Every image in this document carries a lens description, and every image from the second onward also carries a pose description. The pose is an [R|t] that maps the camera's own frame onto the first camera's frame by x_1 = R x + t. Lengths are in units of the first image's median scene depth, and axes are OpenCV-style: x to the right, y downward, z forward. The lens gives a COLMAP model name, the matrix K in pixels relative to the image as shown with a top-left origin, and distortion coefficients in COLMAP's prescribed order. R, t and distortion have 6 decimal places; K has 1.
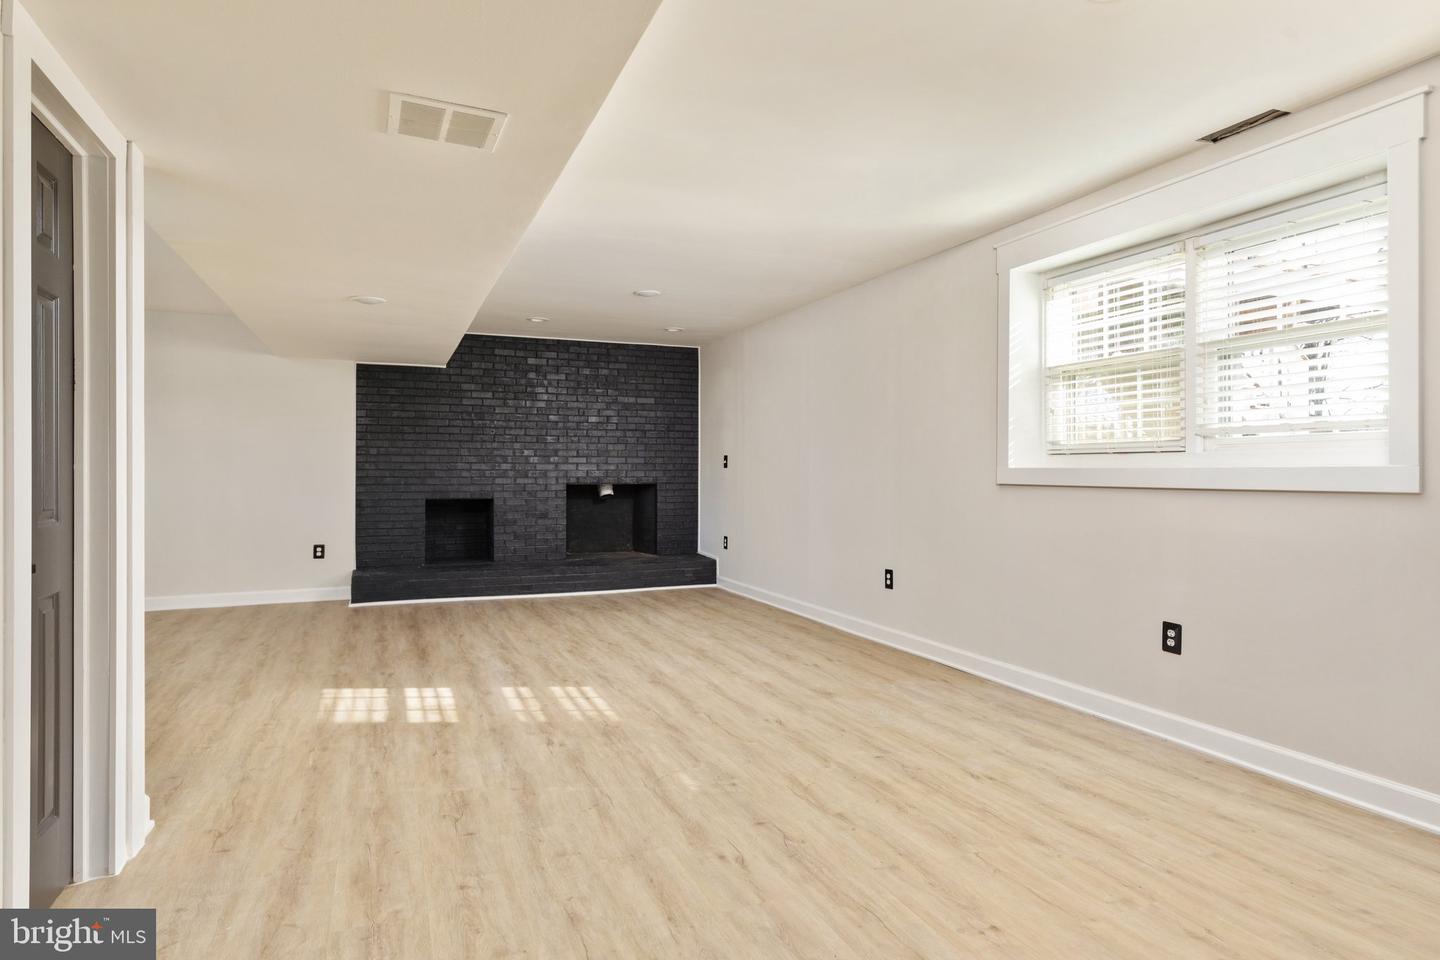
lens RADIAL K [[792.1, 0, 723.5], [0, 792.1, 474.1], [0, 0, 1]] dist [0.007945, -0.001707]
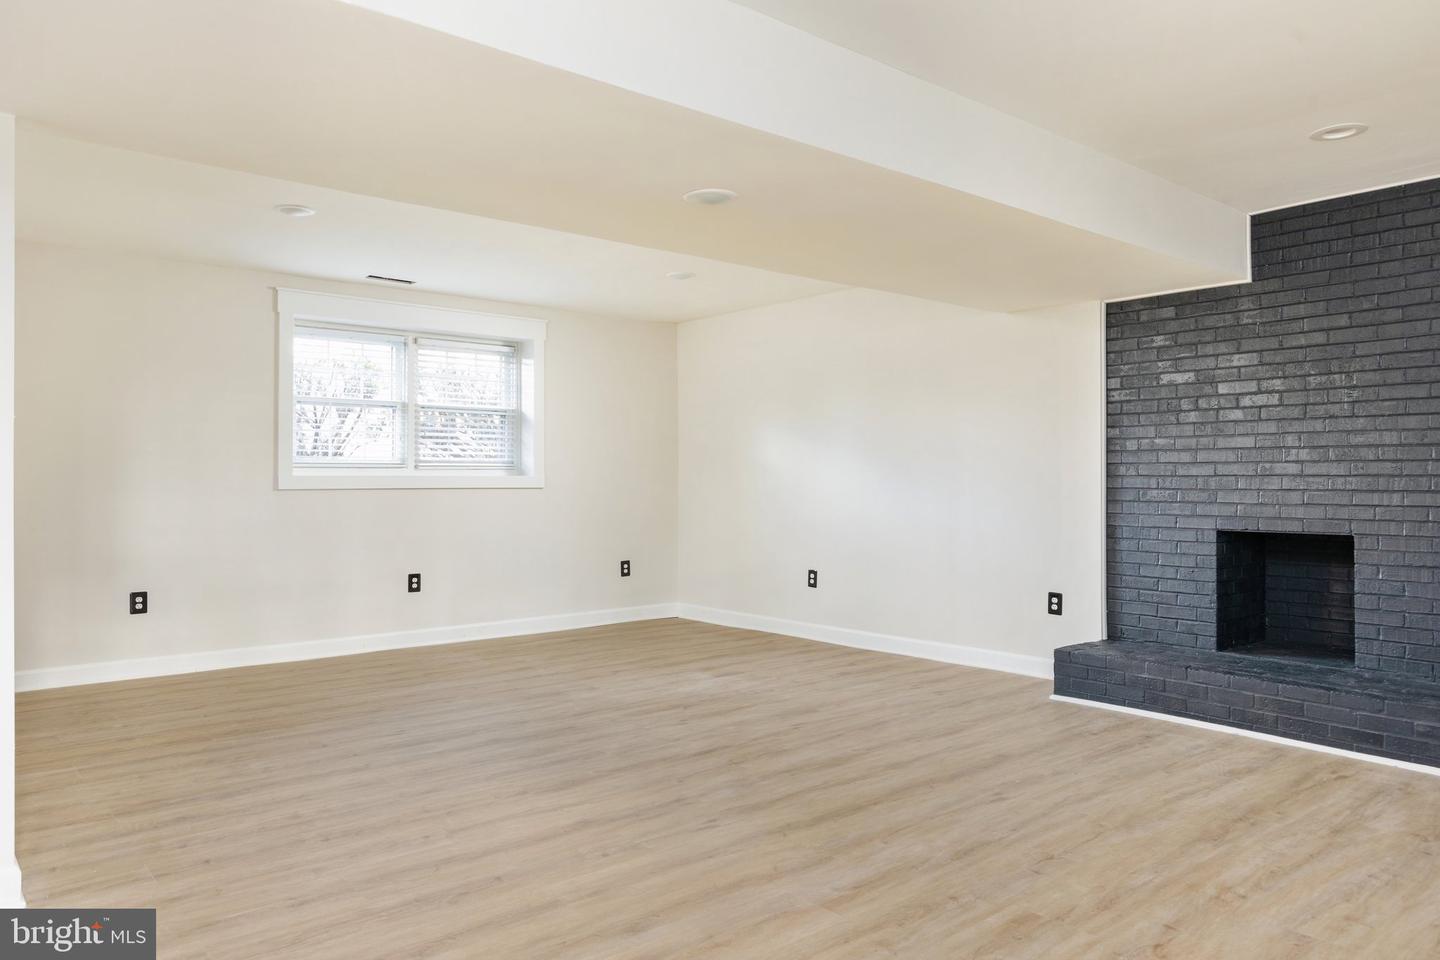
lens RADIAL K [[988.2, 0, 718.8], [0, 988.2, 473.4], [0, 0, 1]] dist [0.000374, 0.000033]
pose [[0.304178, -0.007422, -0.952586, 0.157610], [-0.000479, 0.999968, -0.007944, -0.001589], [0.952615, 0.002873, 0.304165, 0.441324]]
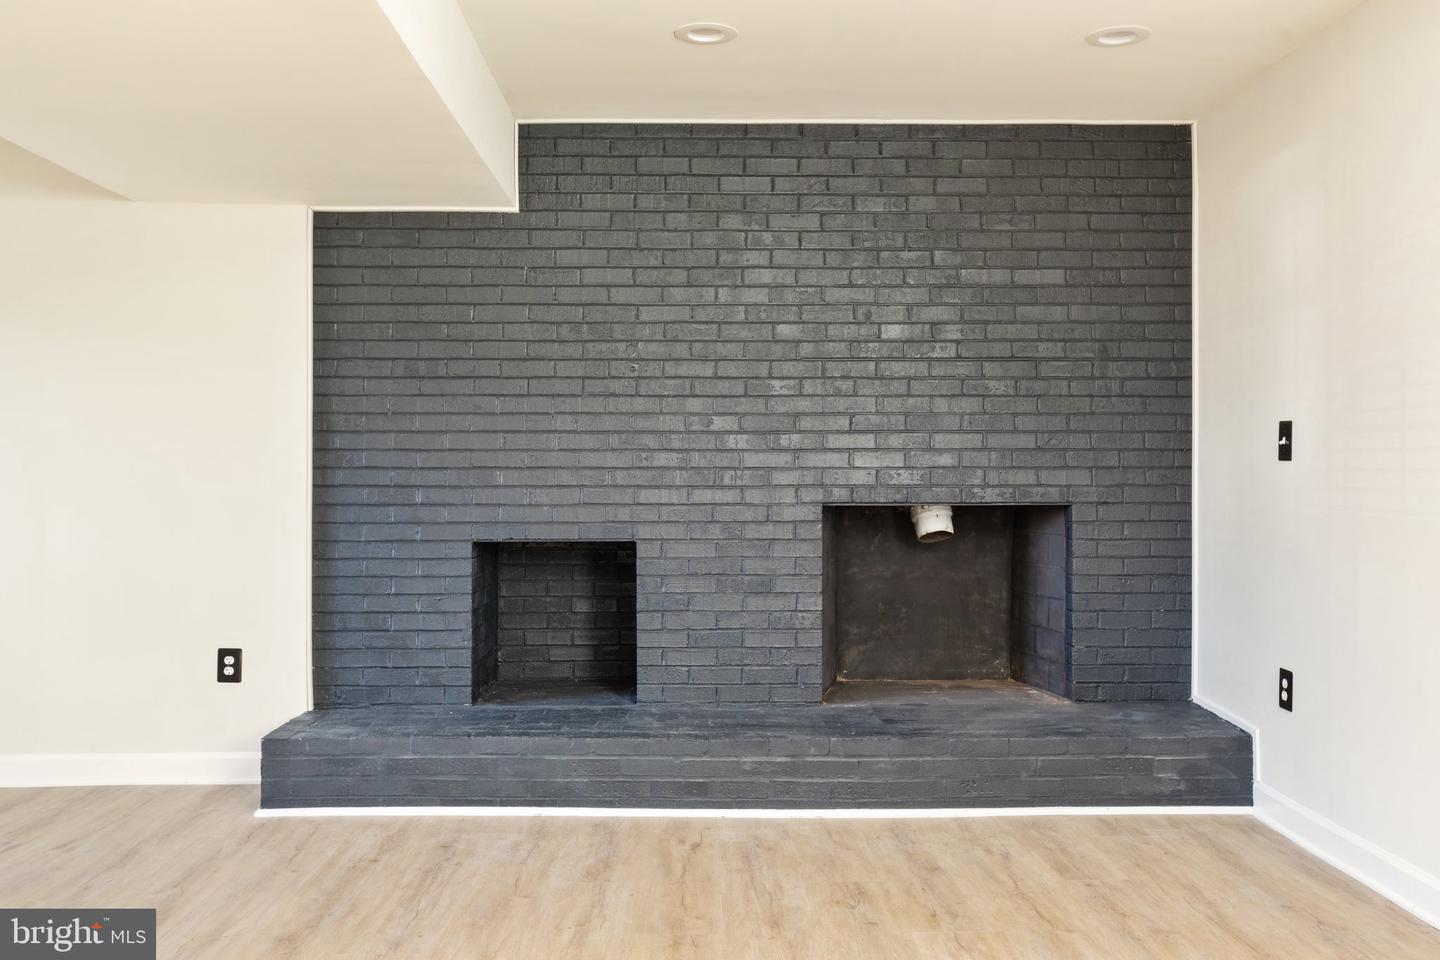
lens RADIAL K [[1271.2, 0, 726.1], [0, 1271.2, 471.0], [0, 0, 1]] dist [0.021337, -0.011557]
pose [[0.931540, -0.002022, -0.363632, -0.020215], [0.001455, 0.999997, -0.001832, -0.002503], [0.363635, 0.001178, 0.931541, 0.420102]]
